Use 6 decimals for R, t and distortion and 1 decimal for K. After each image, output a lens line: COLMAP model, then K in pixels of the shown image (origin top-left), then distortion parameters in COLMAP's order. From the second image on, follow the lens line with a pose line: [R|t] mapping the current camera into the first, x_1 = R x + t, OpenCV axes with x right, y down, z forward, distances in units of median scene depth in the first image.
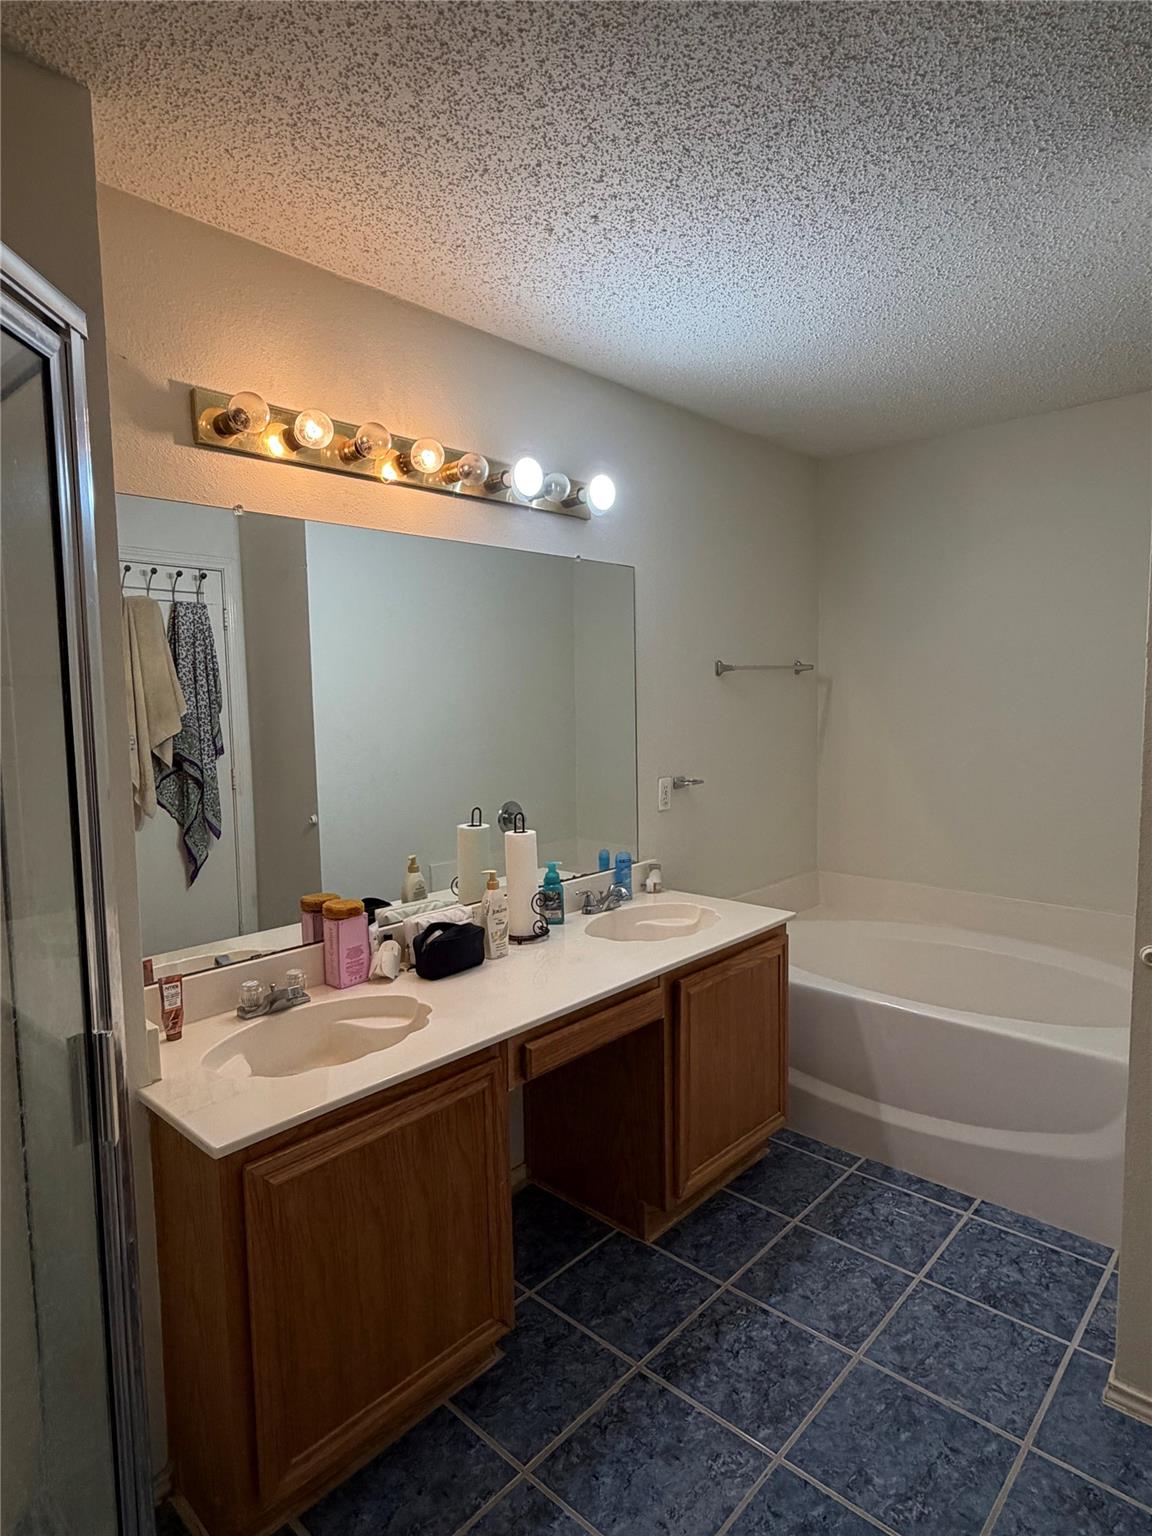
lens RADIAL K [[865.7, 0, 578.4], [0, 865.7, 767.5], [0, 0, 1]] dist [0.003066, 0.000480]
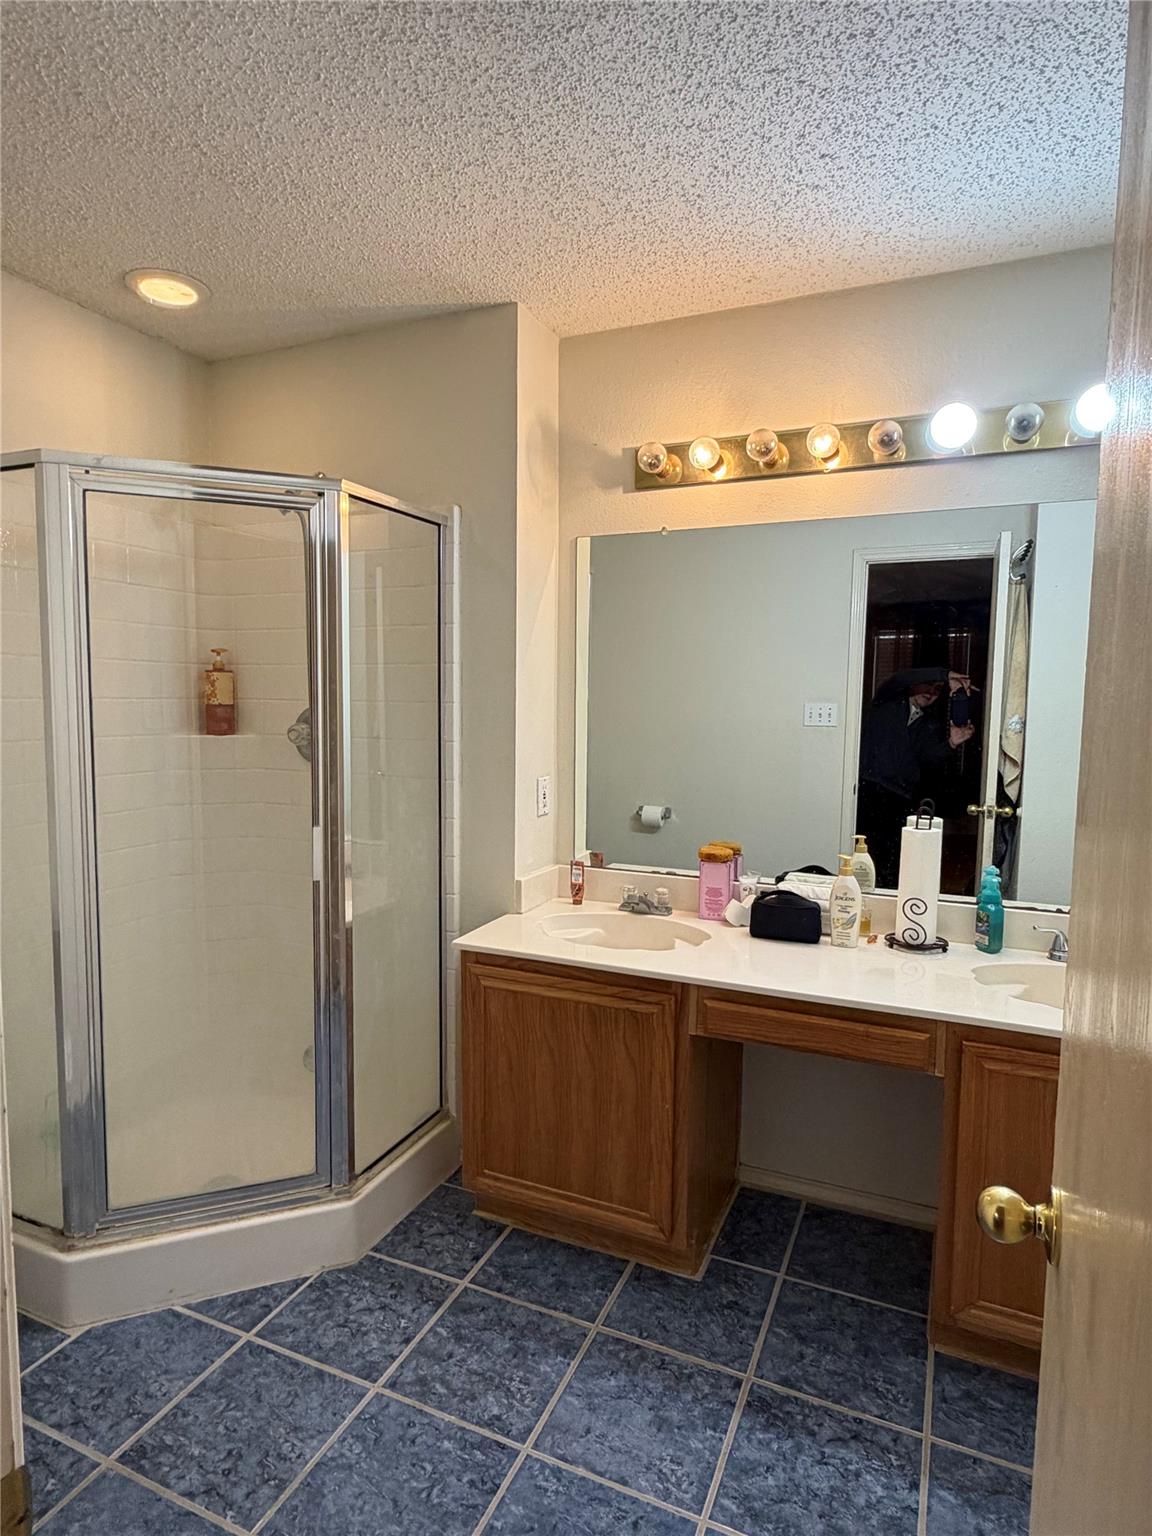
lens RADIAL K [[865.7, 0, 577.9], [0, 865.7, 765.9], [0, 0, 1]] dist [0.003066, 0.000480]
pose [[0.321746, 0.103653, -0.941135, 0.873823], [-0.097082, 0.992362, 0.076106, -0.031576], [0.941836, 0.066881, 0.329352, 0.486501]]
